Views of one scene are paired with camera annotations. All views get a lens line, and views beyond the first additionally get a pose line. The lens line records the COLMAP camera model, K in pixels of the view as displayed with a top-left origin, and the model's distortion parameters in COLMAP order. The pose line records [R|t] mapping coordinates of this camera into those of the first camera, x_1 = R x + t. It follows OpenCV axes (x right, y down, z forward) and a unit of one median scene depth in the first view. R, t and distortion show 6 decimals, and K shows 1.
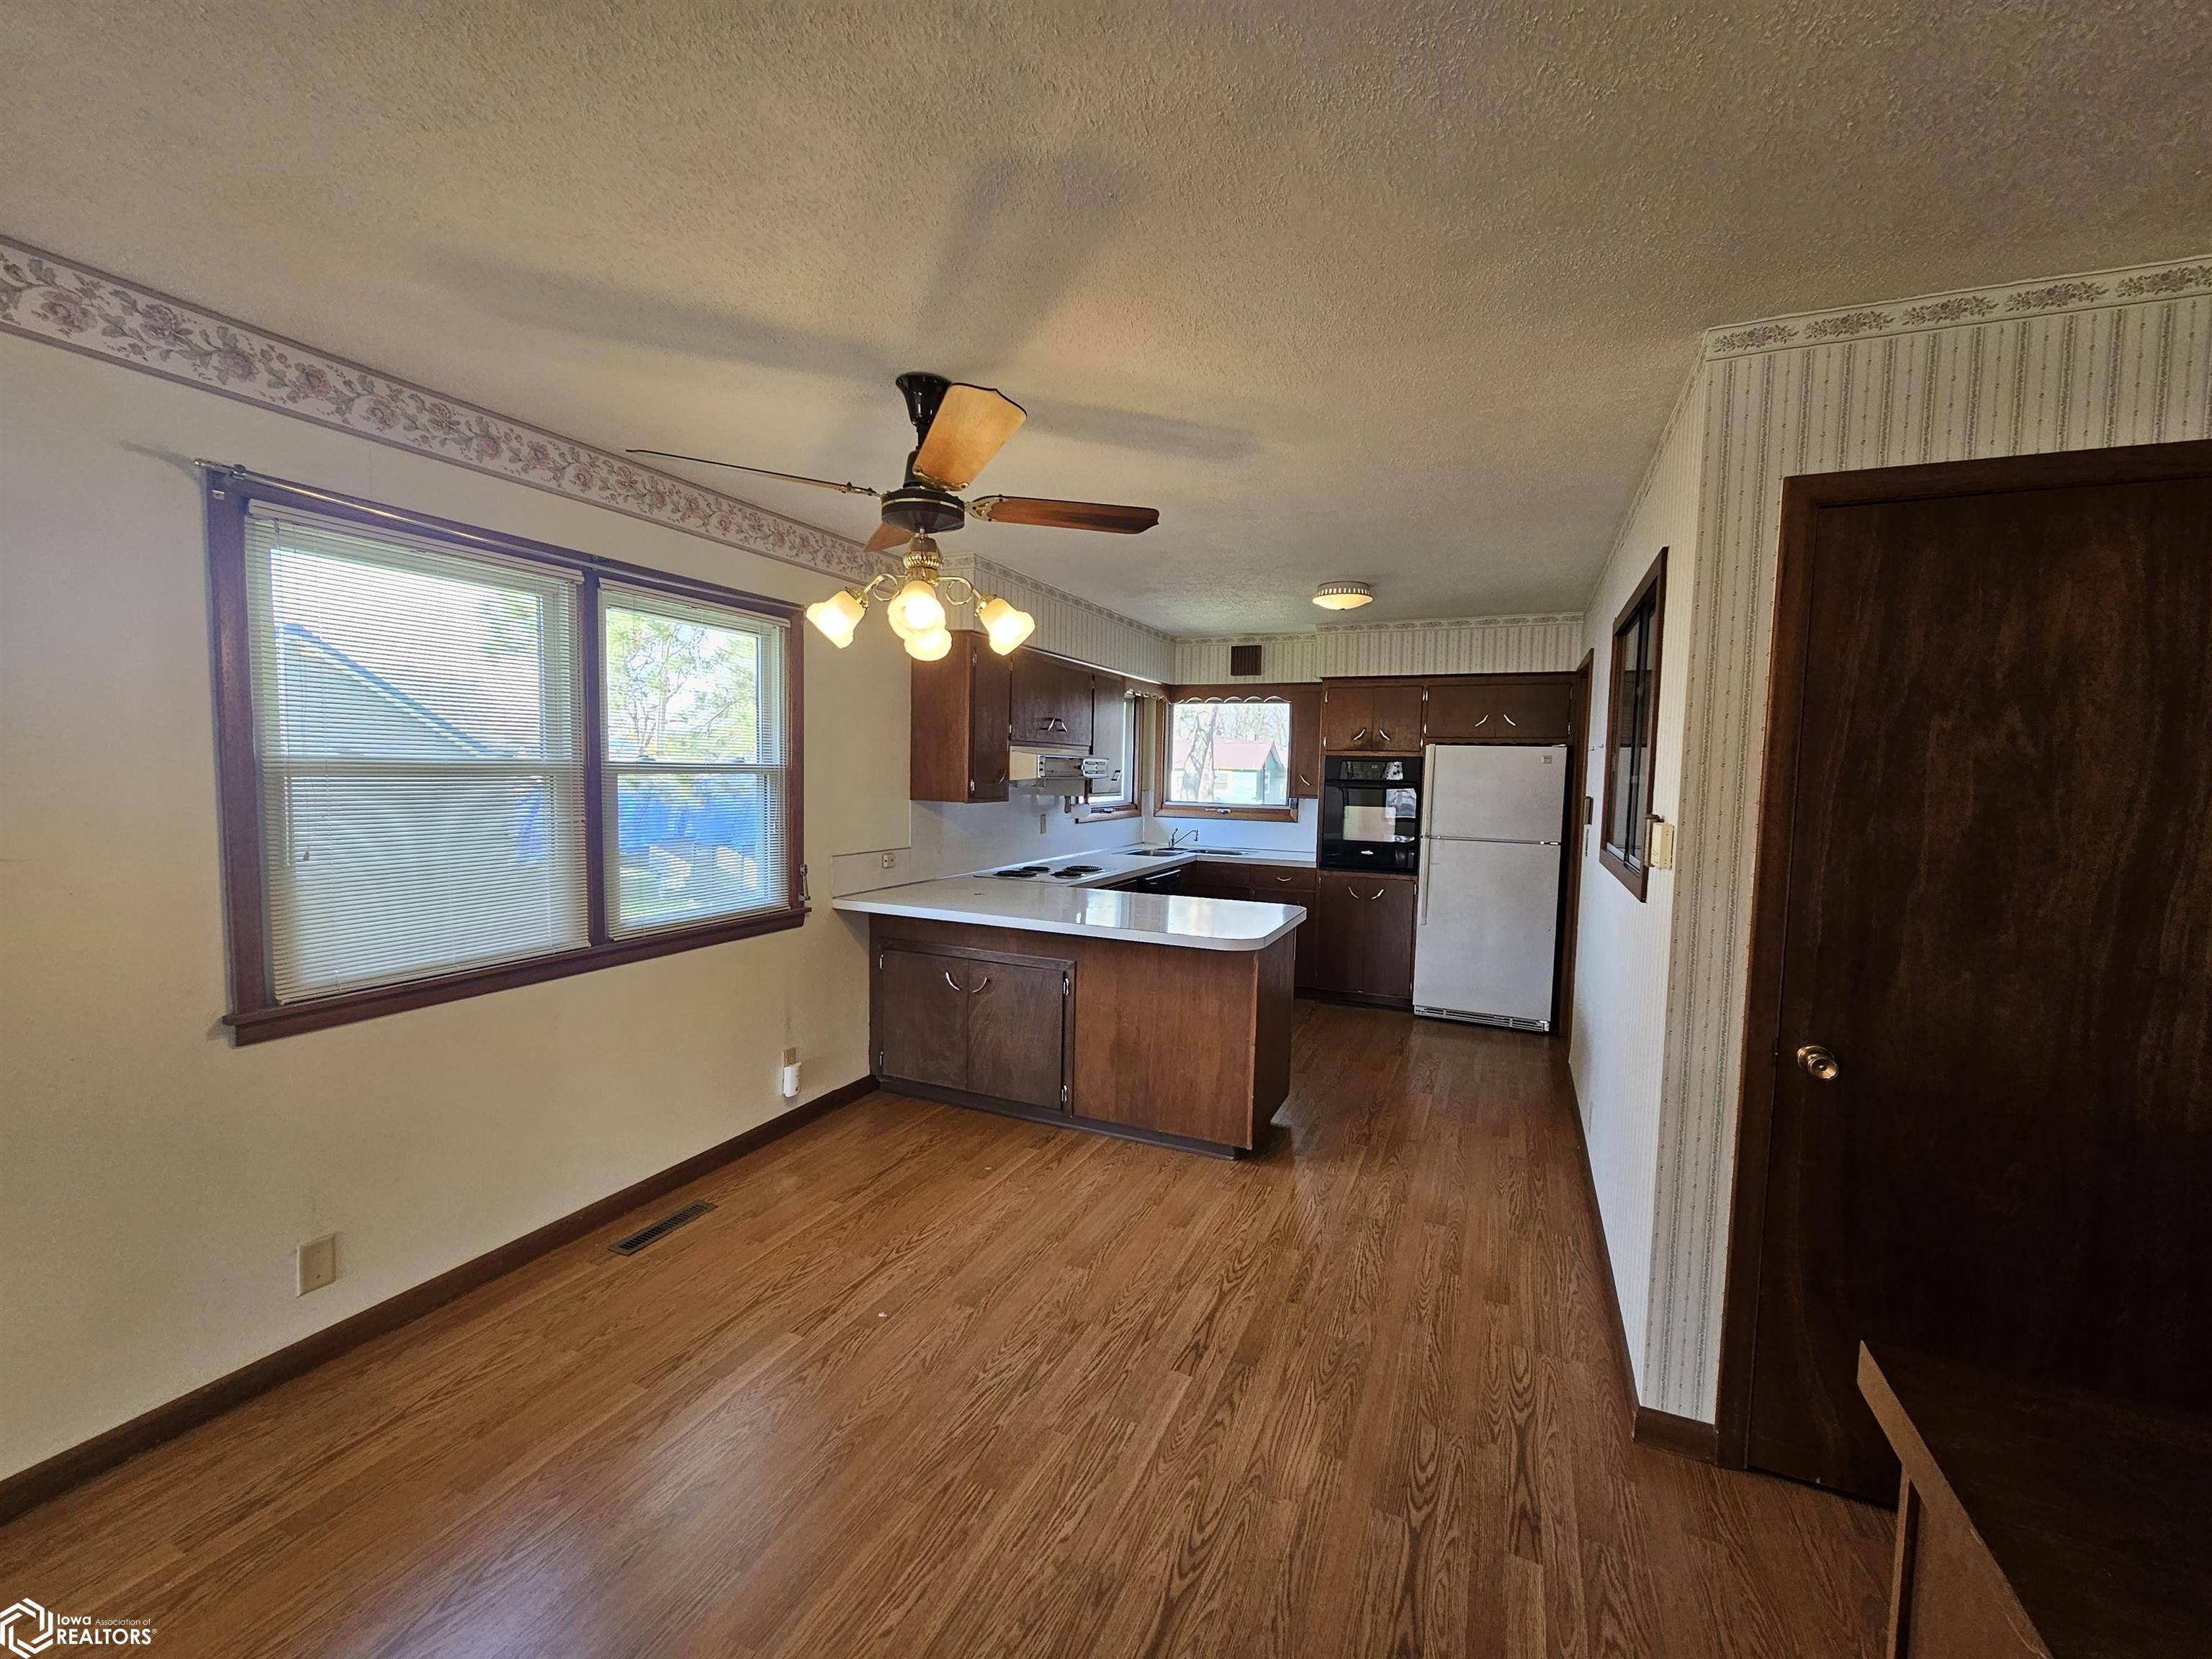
lens RADIAL K [[908.0, 0, 1099.0], [0, 908.0, 830.2], [0, 0, 1]] dist [-0.001952, 0.000280]
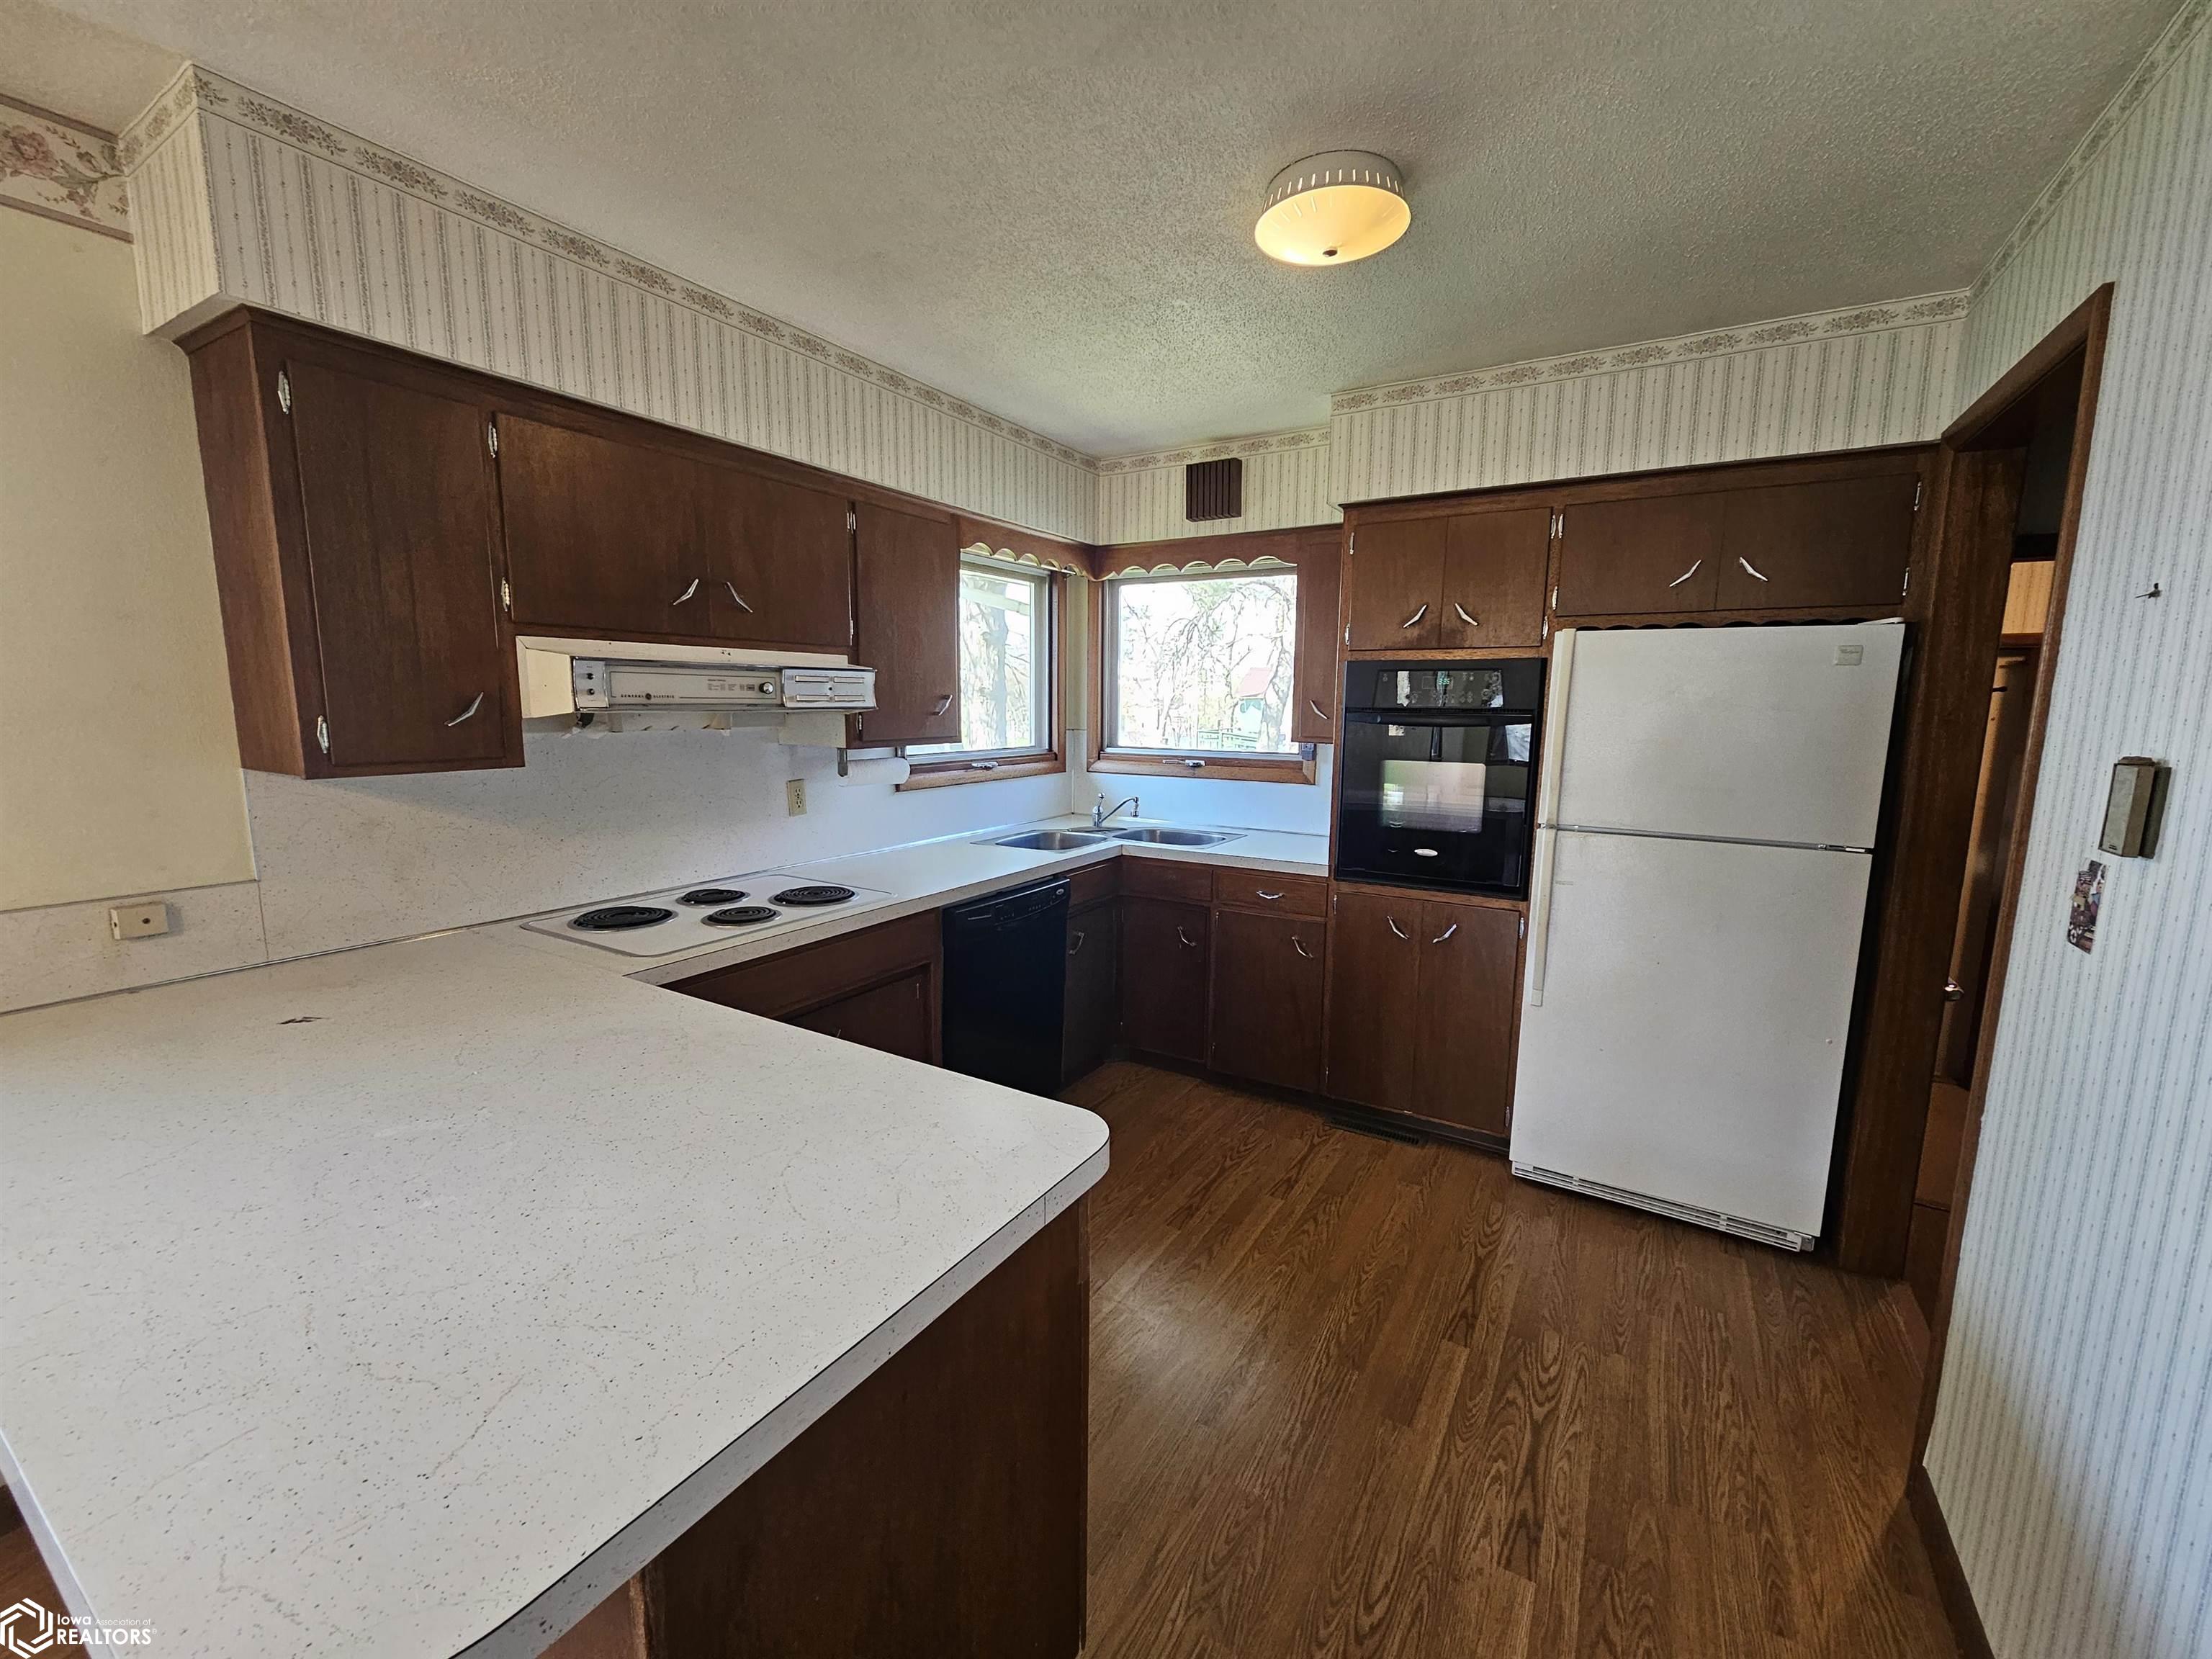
lens RADIAL K [[908.0, 0, 1097.8], [0, 908.0, 833.0], [0, 0, 1]] dist [-0.001952, 0.000280]
pose [[0.992298, 0.006053, -0.123723, 0.280258], [0.003584, 0.996984, 0.077521, -0.041510], [0.123820, -0.077367, 0.989284, 0.756195]]
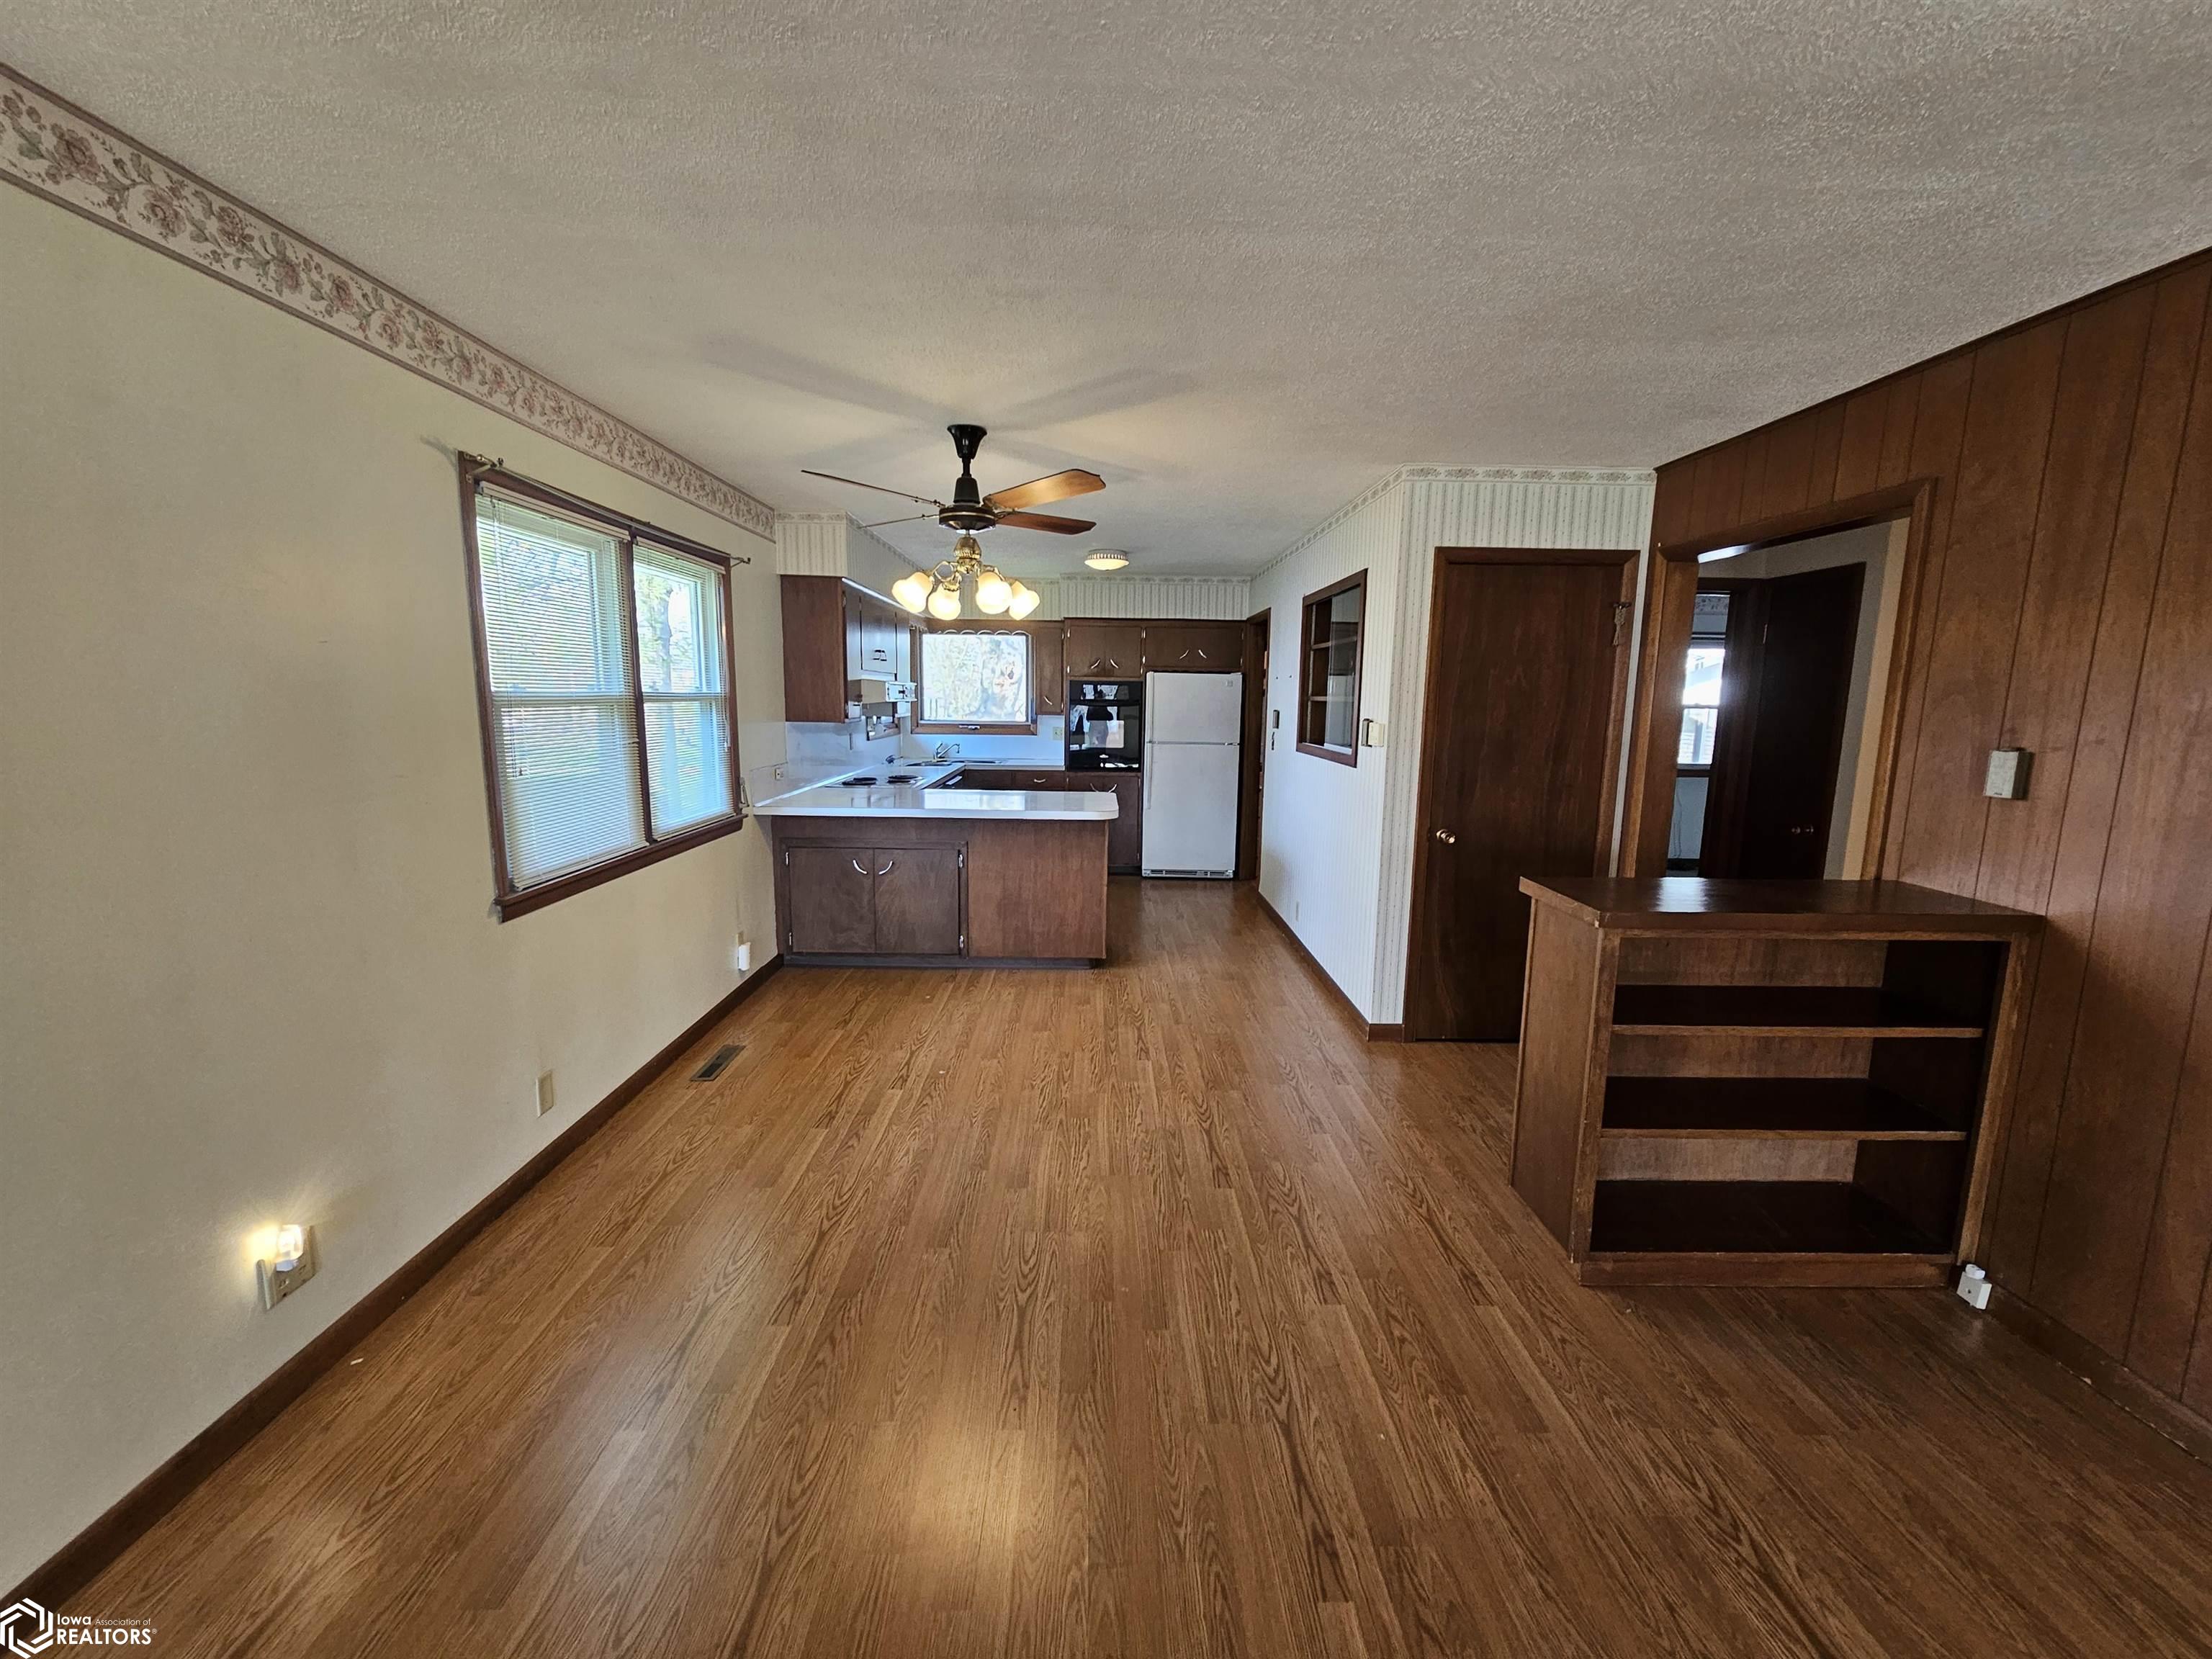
lens RADIAL K [[908.0, 0, 1101.1], [0, 908.0, 832.0], [0, 0, 1]] dist [-0.001952, 0.000280]
pose [[0.907667, -0.070263, 0.413767, -0.396240], [0.032690, 0.994727, 0.097208, 0.008799], [-0.418415, -0.074706, 0.905178, -0.277191]]
